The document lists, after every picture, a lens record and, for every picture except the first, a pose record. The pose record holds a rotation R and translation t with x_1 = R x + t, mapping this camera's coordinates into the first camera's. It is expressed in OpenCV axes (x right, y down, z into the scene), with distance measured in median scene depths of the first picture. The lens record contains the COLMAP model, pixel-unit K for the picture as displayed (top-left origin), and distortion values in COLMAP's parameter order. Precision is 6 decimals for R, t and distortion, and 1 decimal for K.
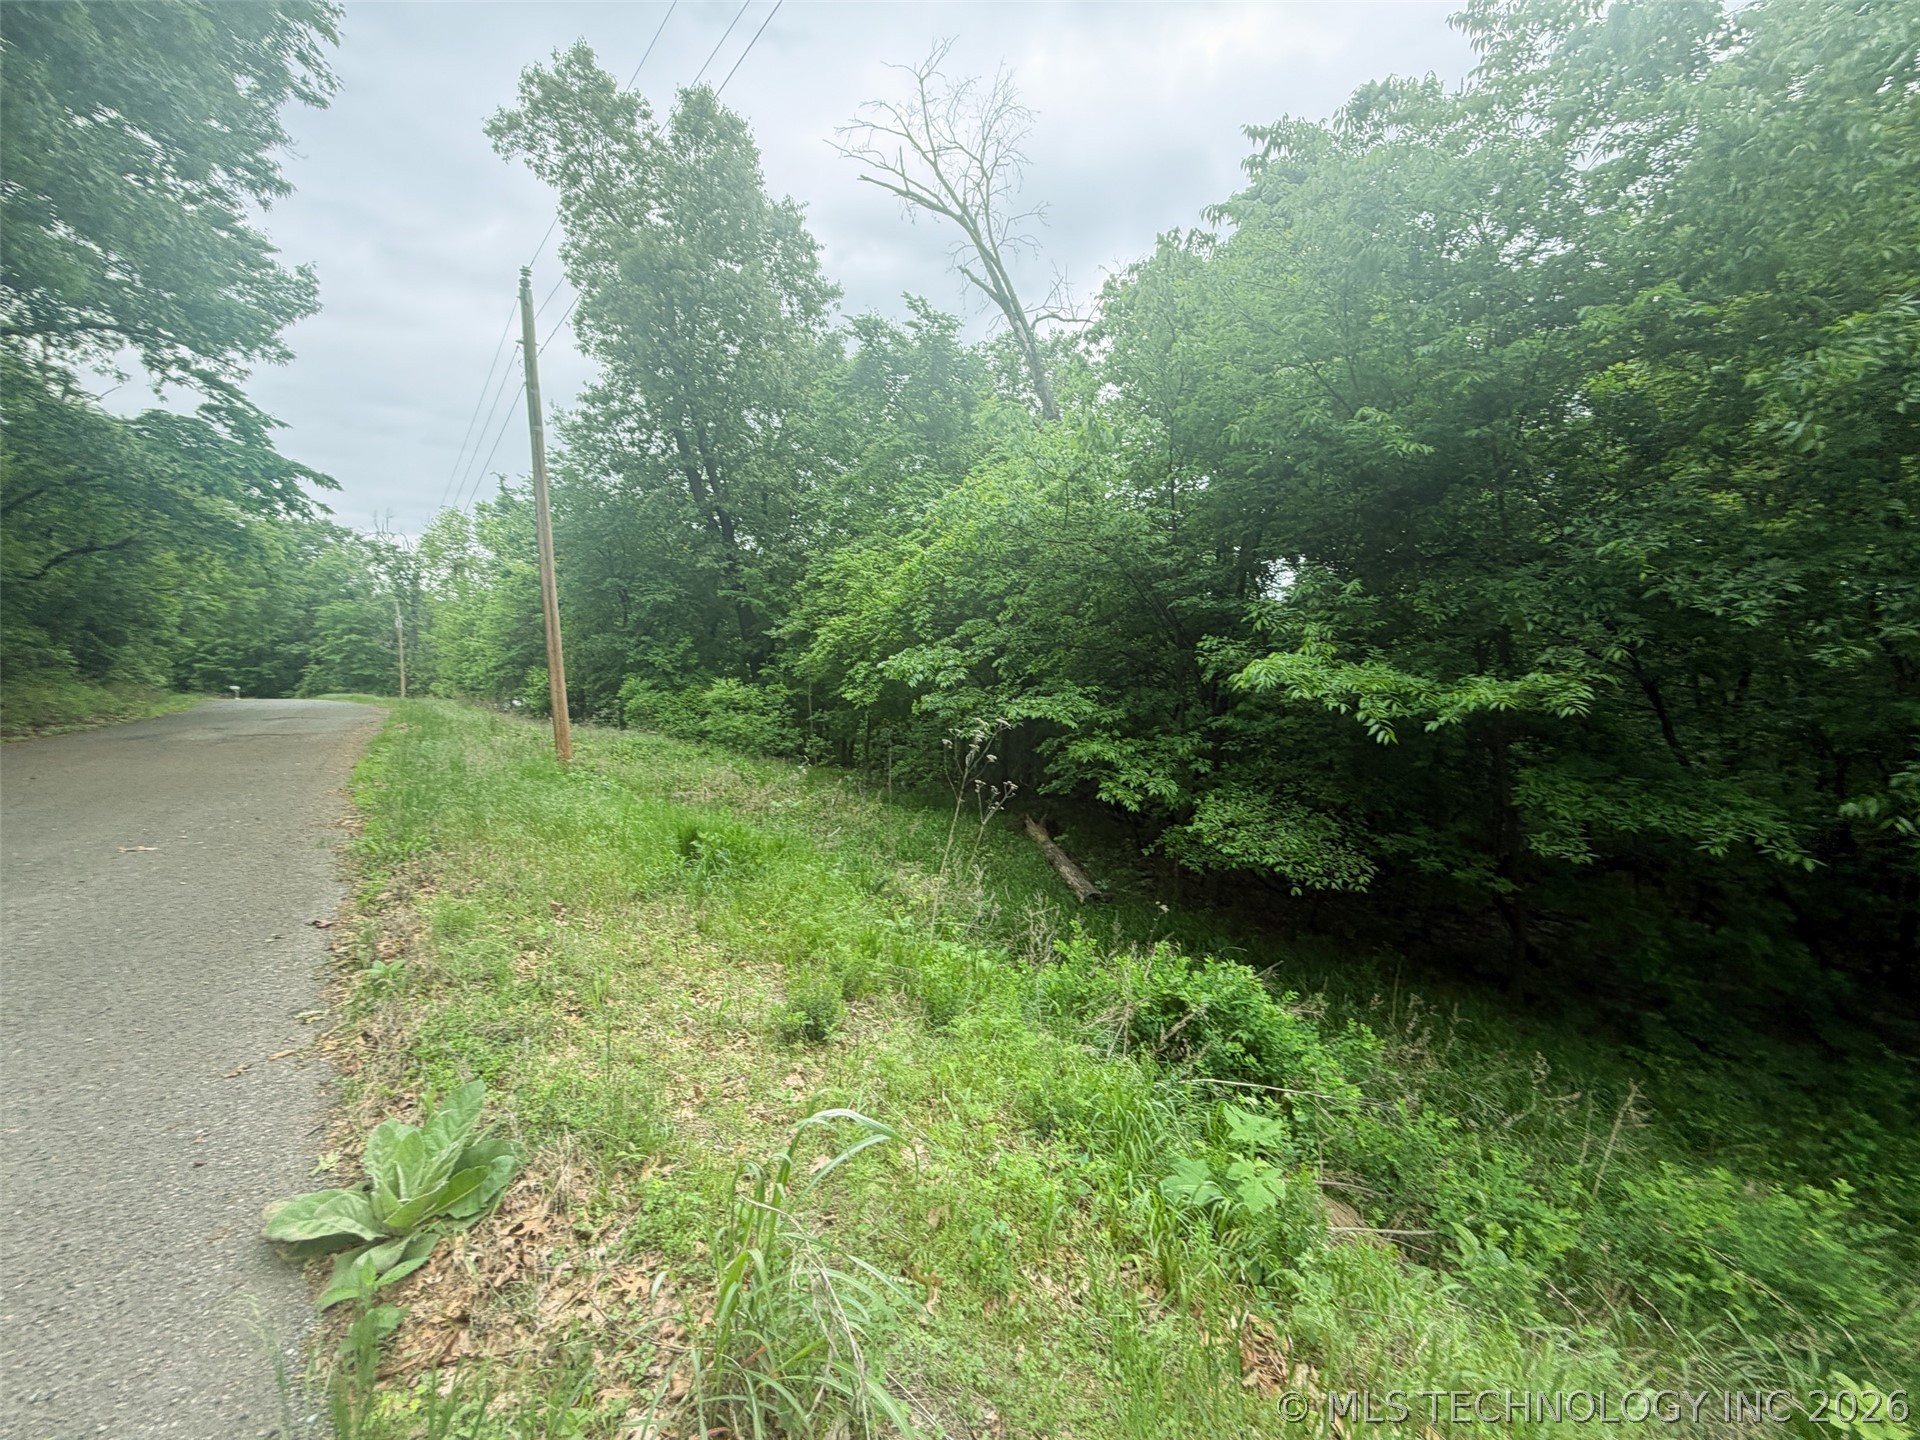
lens RADIAL K [[765.6, 0, 951.8], [0, 765.6, 718.2], [0, 0, 1]] dist [-0.000694, -0.000276]
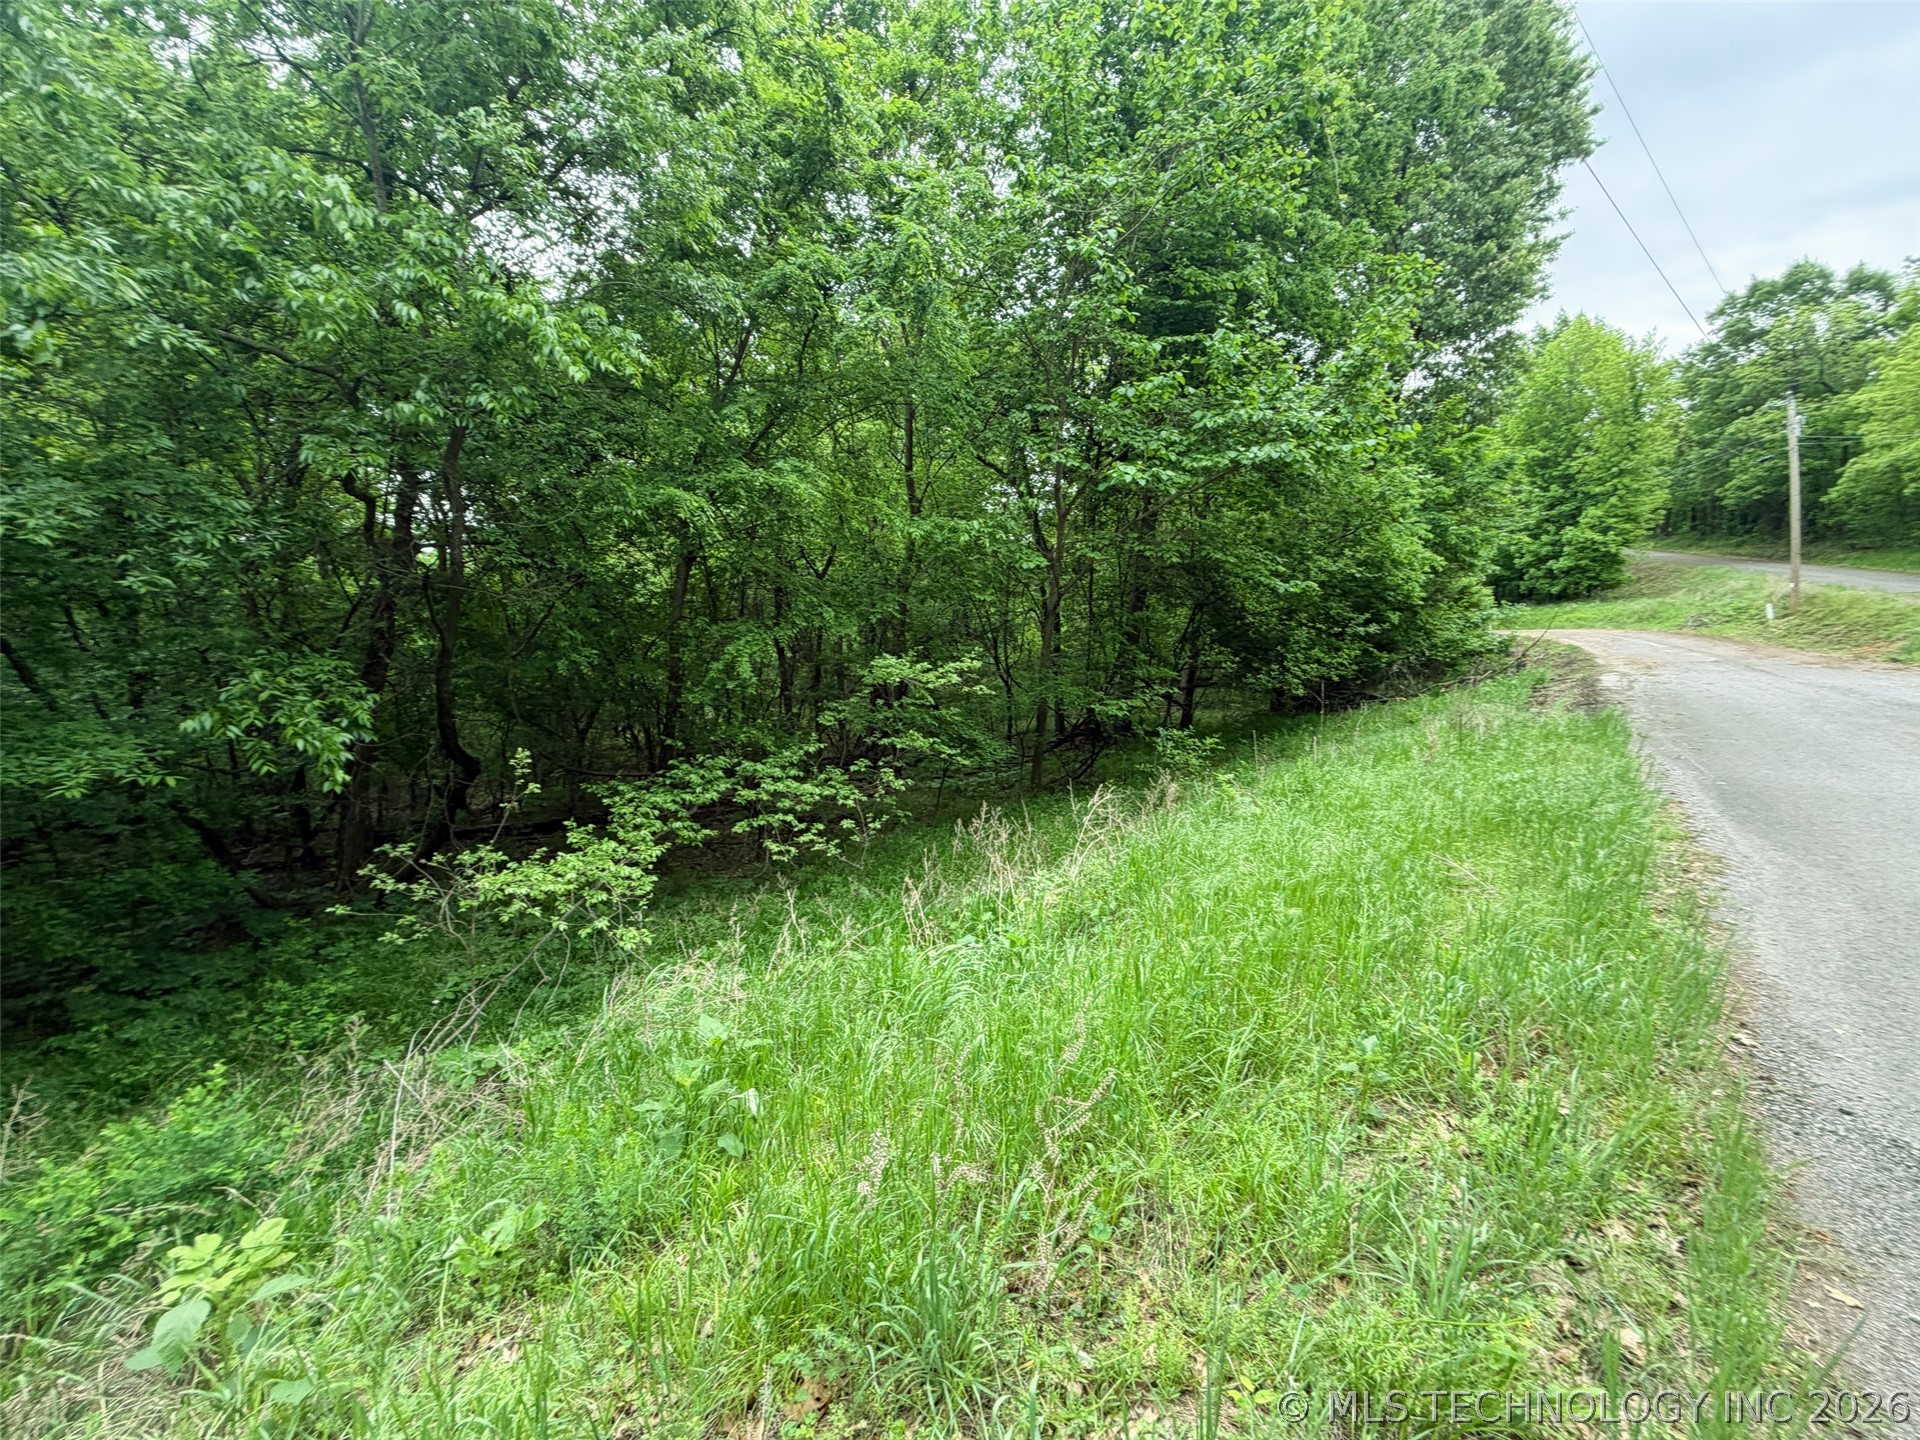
lens RADIAL K [[763.5, 0, 955.1], [0, 763.5, 720.9], [0, 0, 1]] dist [0.001122, -0.000057]
pose [[-0.029313, -0.157231, 0.987127, 0.065592], [0.070144, 0.984793, 0.158942, 0.007714], [-0.997106, 0.073900, -0.017839, -0.050256]]
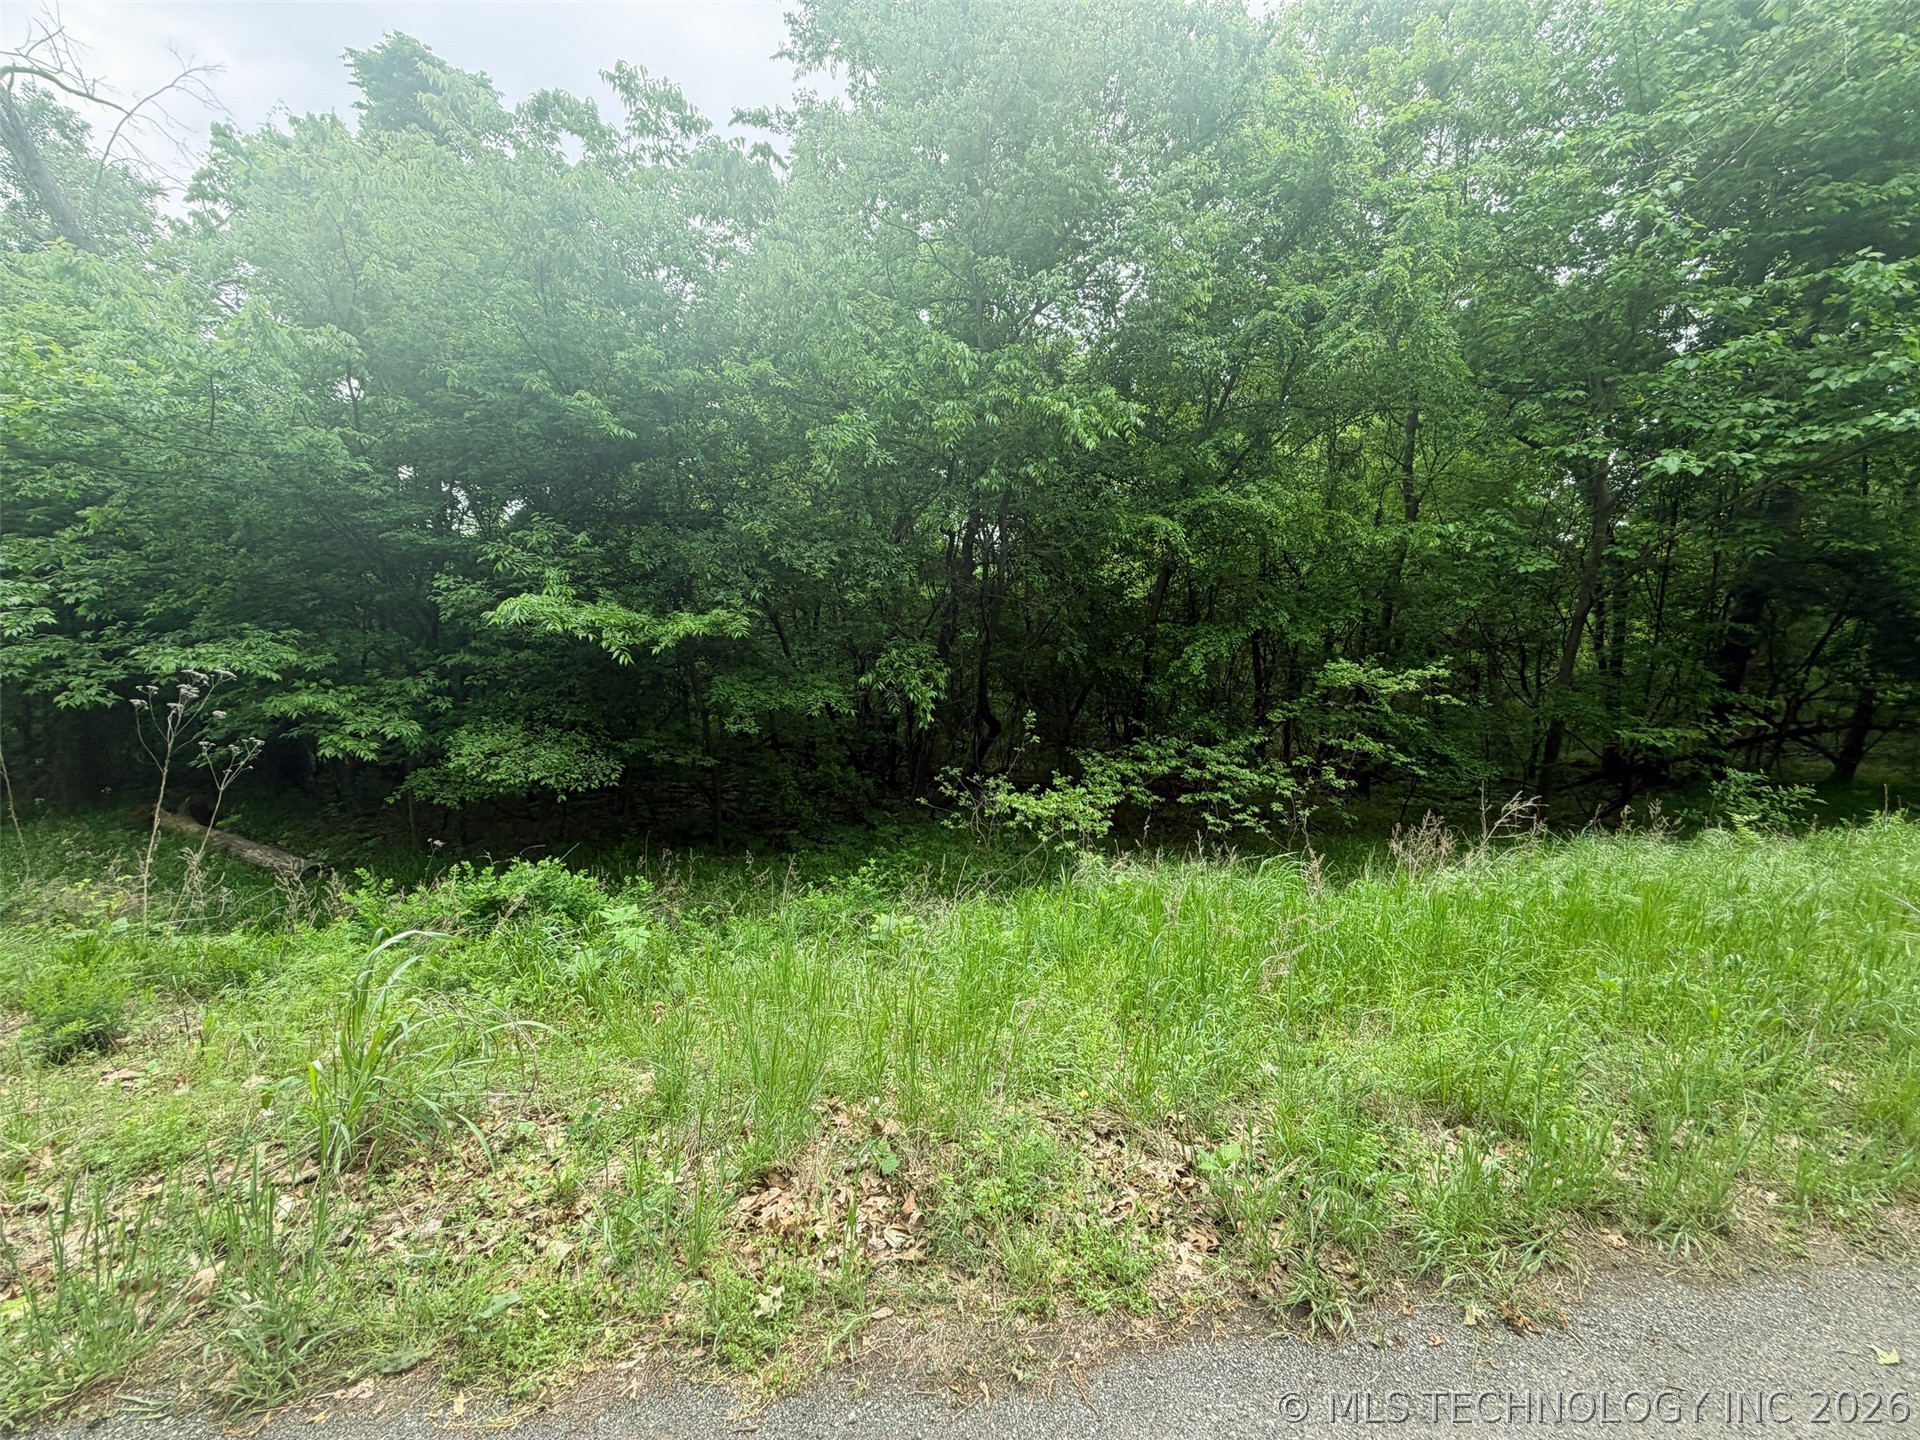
lens RADIAL K [[765.8, 0, 954.1], [0, 765.8, 716.1], [0, 0, 1]] dist [-0.009715, 0.000109]
pose [[0.553832, -0.124188, 0.823315, -0.195362], [0.057378, 0.992156, 0.111059, 0.005508], [-0.830649, -0.014267, 0.556614, -0.177115]]
